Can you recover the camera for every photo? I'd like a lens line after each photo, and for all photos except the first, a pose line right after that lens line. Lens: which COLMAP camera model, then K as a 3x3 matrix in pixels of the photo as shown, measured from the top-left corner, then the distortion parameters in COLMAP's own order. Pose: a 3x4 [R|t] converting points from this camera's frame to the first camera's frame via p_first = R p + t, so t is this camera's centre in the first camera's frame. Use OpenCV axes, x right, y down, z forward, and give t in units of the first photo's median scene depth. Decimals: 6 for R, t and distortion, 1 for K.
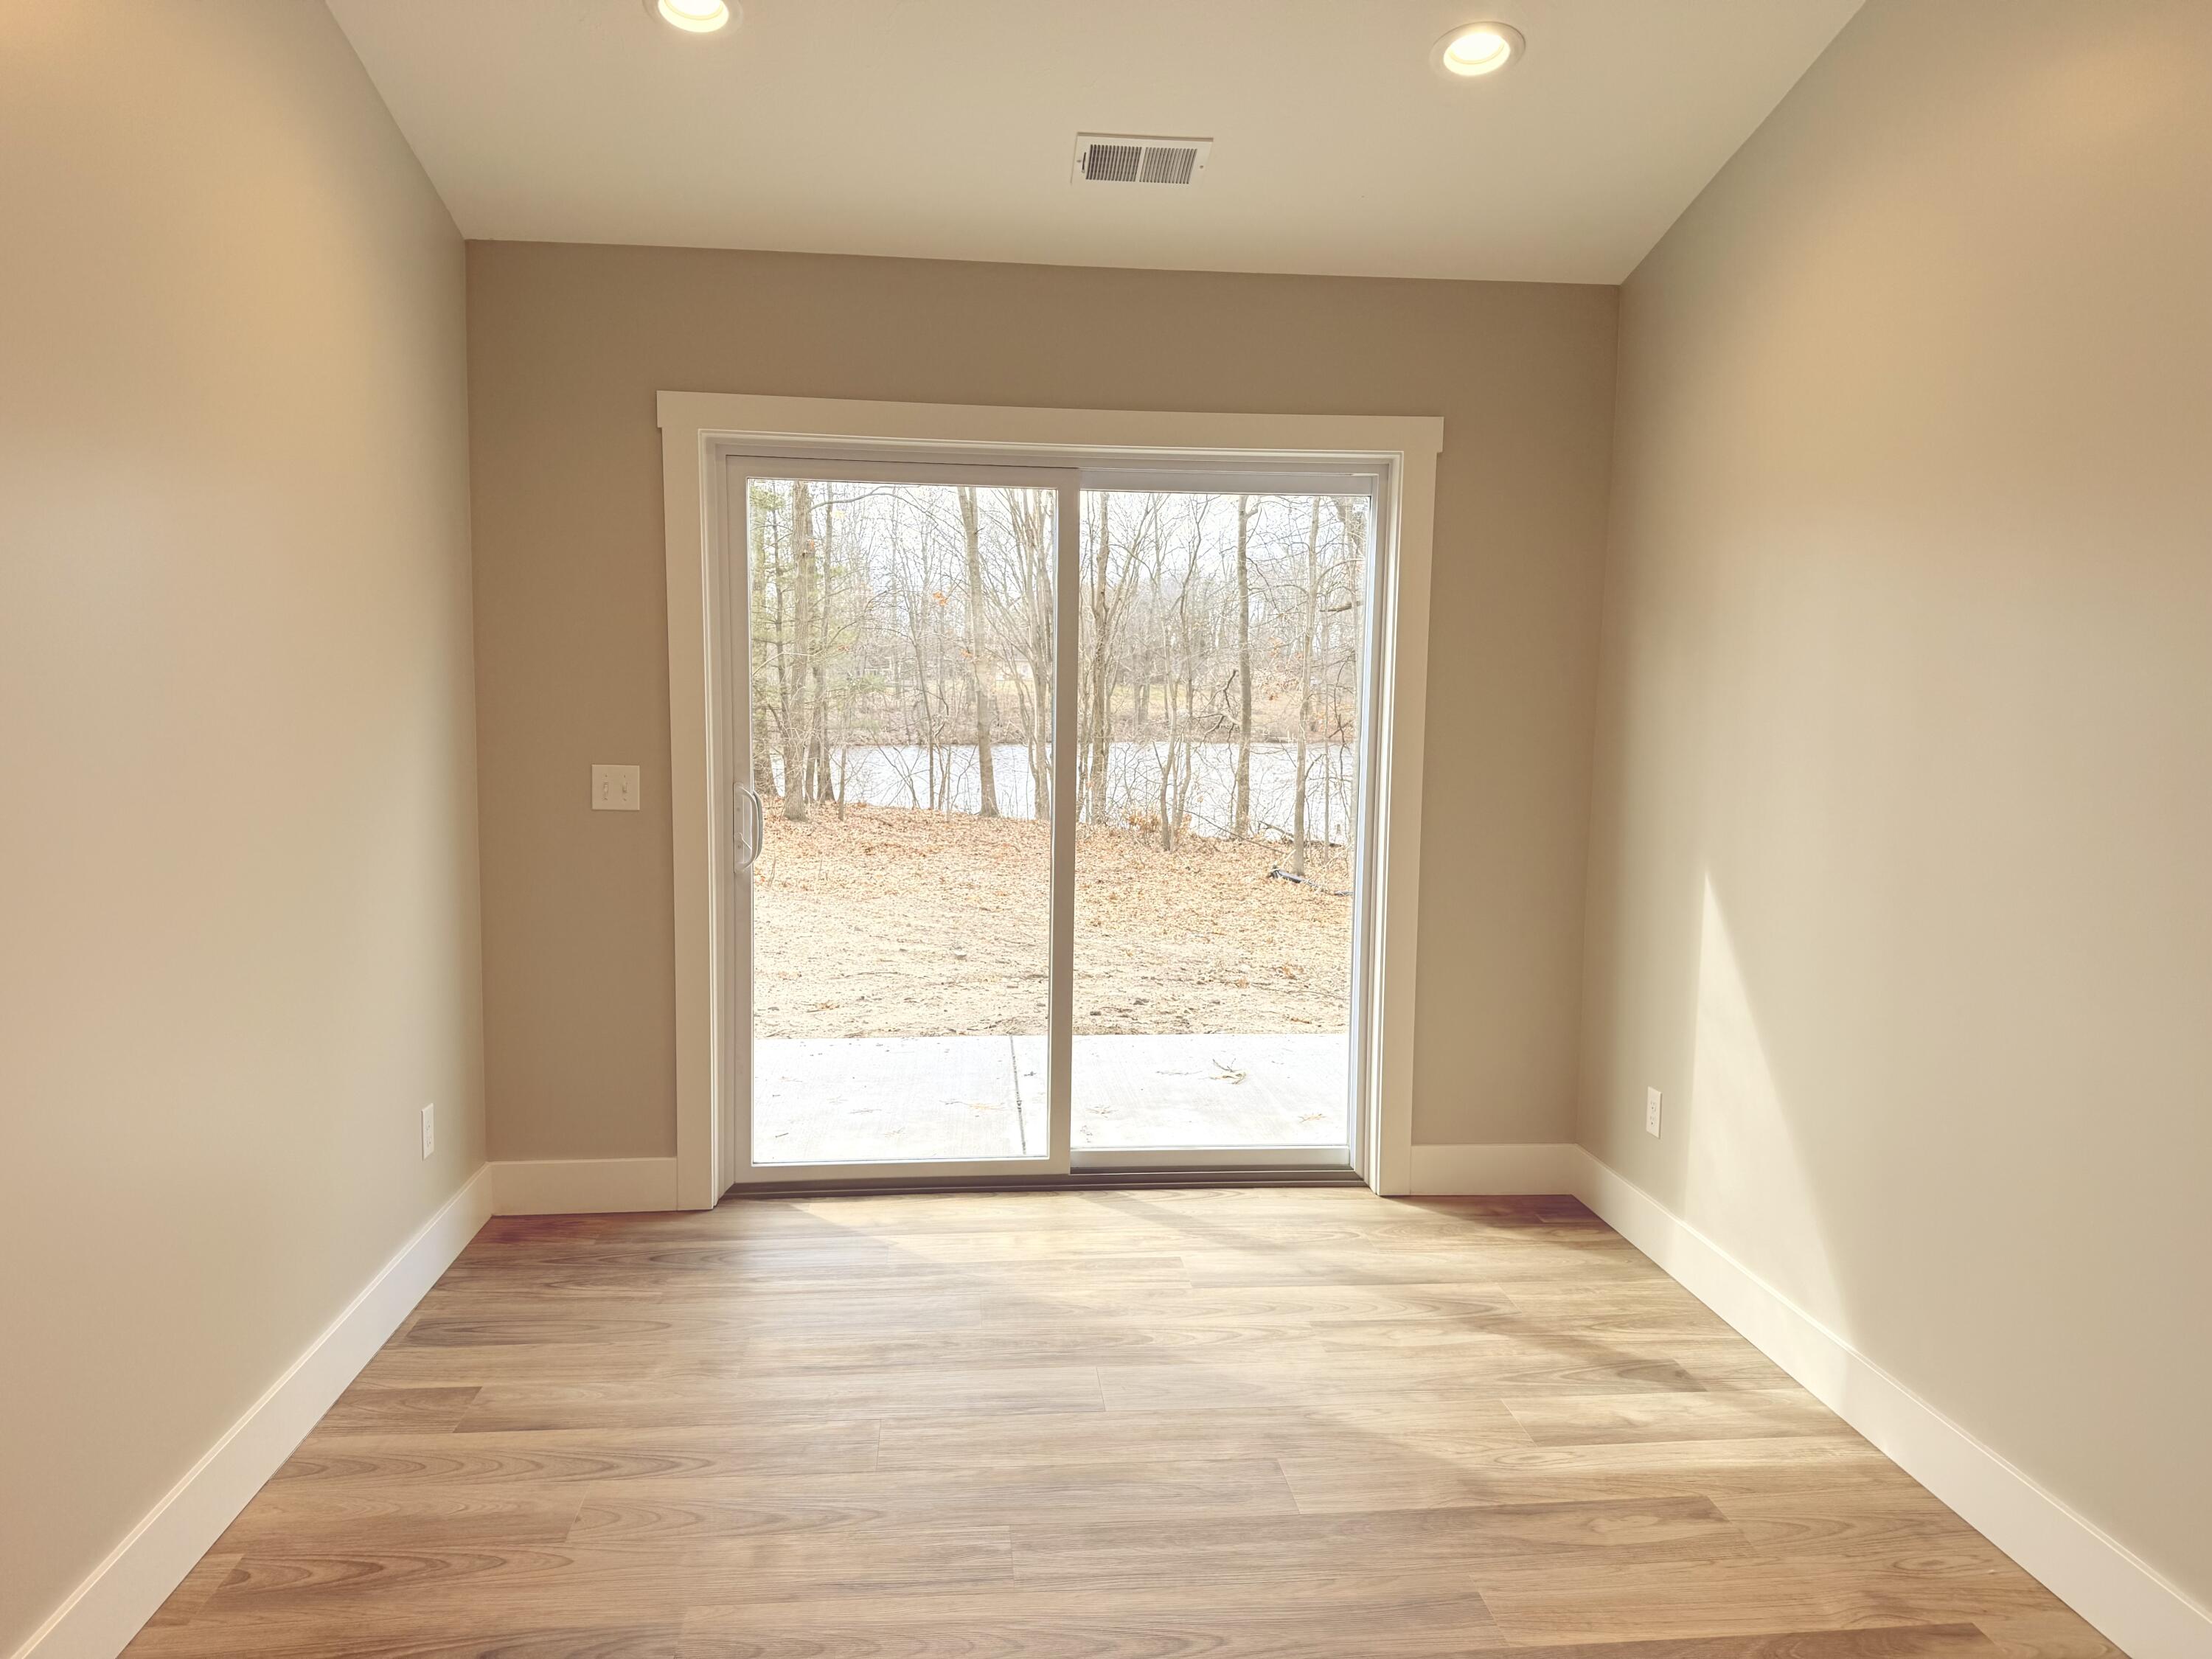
lens RADIAL K [[1557.5, 0, 1103.8], [0, 1557.5, 854.8], [0, 0, 1]] dist [0.095875, -0.154549]
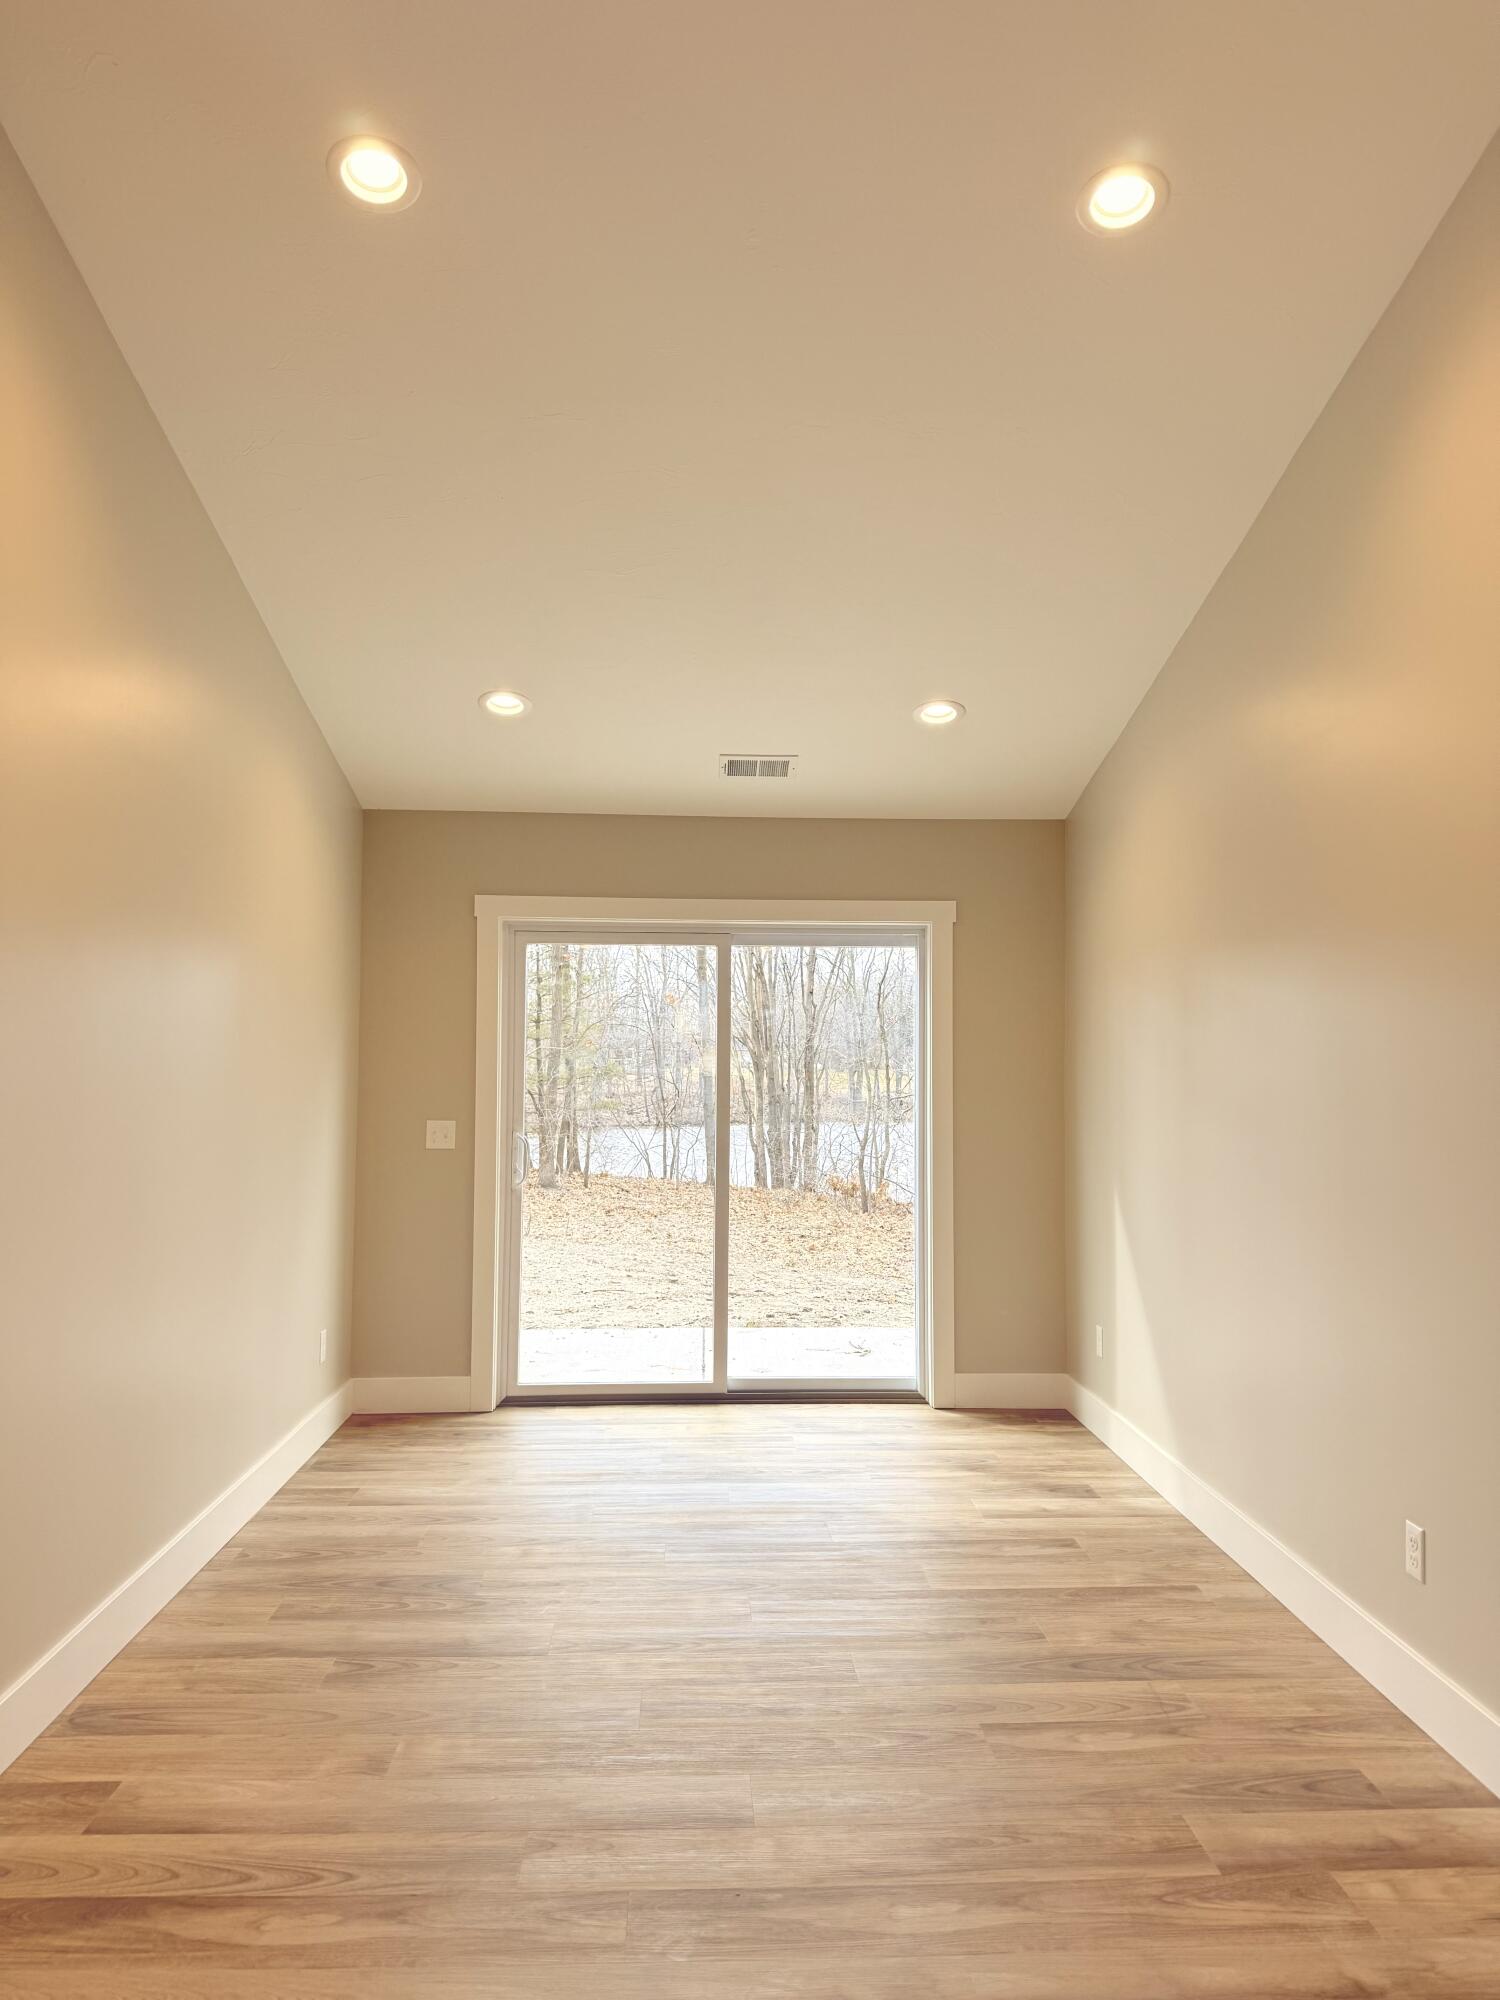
lens RADIAL K [[1408.3, 0, 750.0], [0, 1408.3, 1000.0], [0, 0, 1]] dist [0.095875, -0.154549]
pose [[0.998569, -0.011806, -0.052167, 0.046293], [0.003385, 0.987331, -0.158637, 0.029252], [0.053378, 0.158233, 0.985958, -0.243138]]
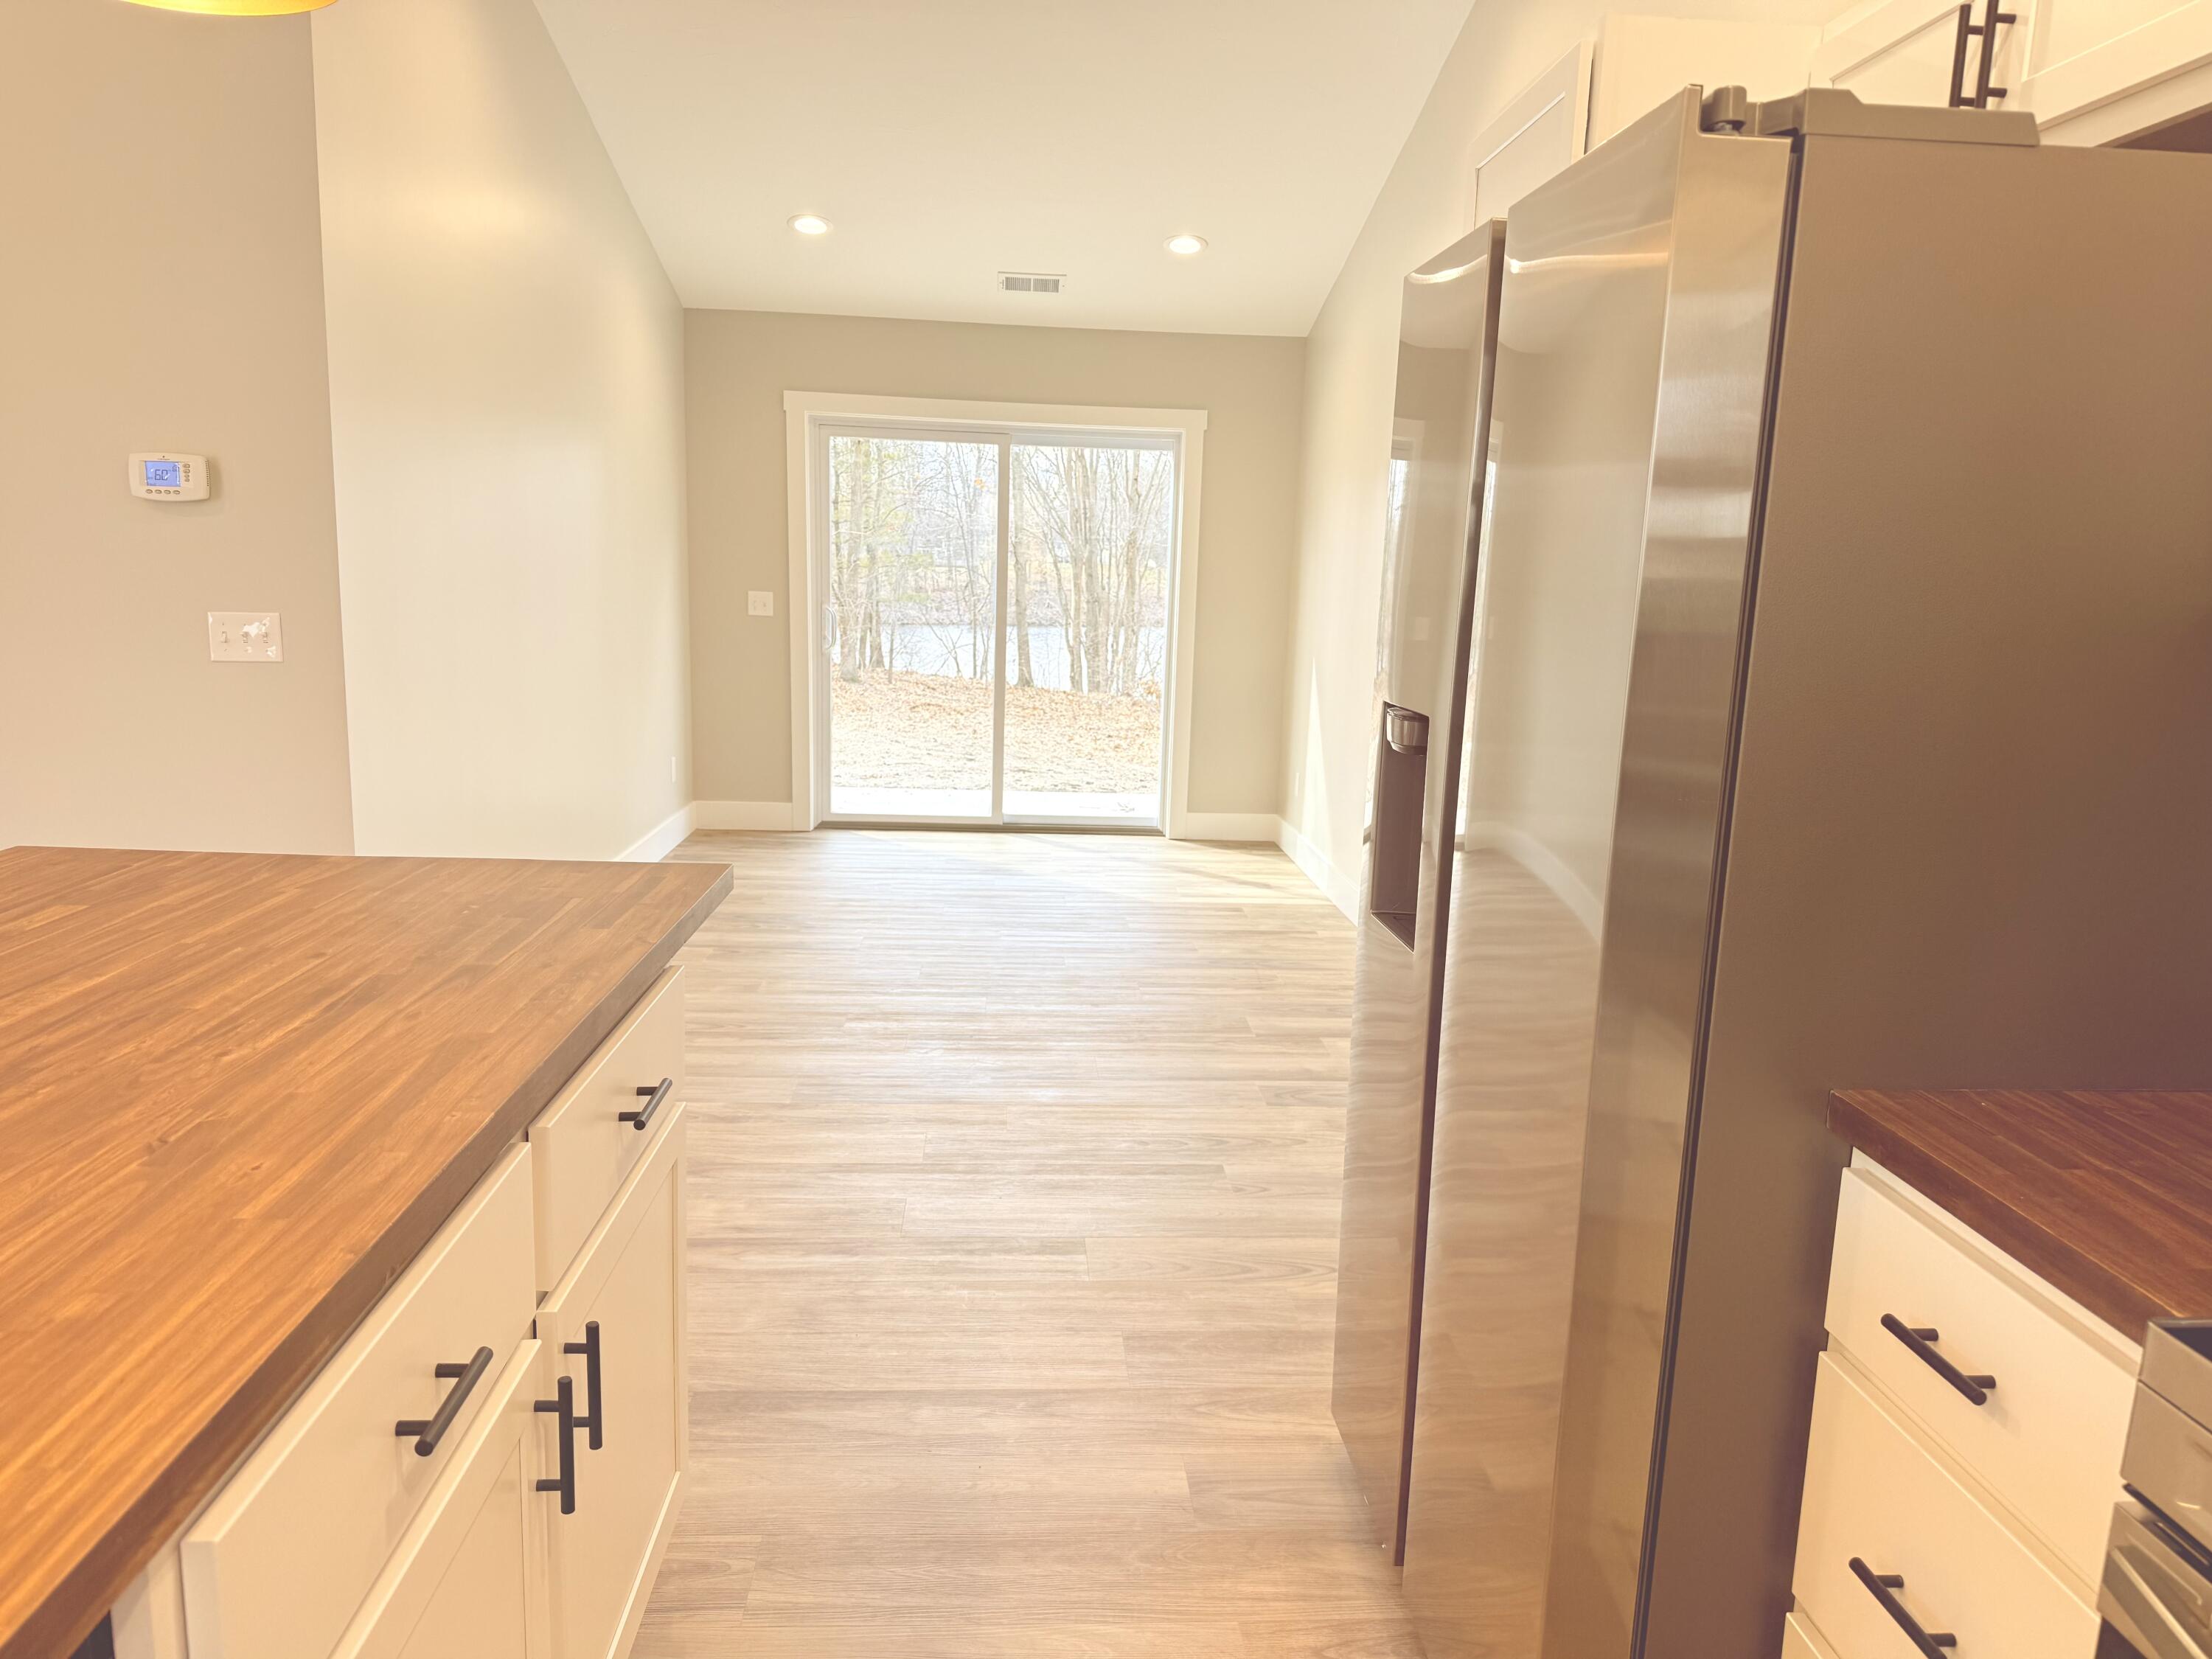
lens RADIAL K [[1561.6, 0, 1119.5], [0, 1561.6, 867.9], [0, 0, 1]] dist [0.087427, -0.060808]
pose [[0.999472, 0.023983, -0.021908, 0.096564], [-0.022165, 0.996566, 0.079778, 0.064447], [0.023746, -0.079251, 0.996572, -0.510926]]
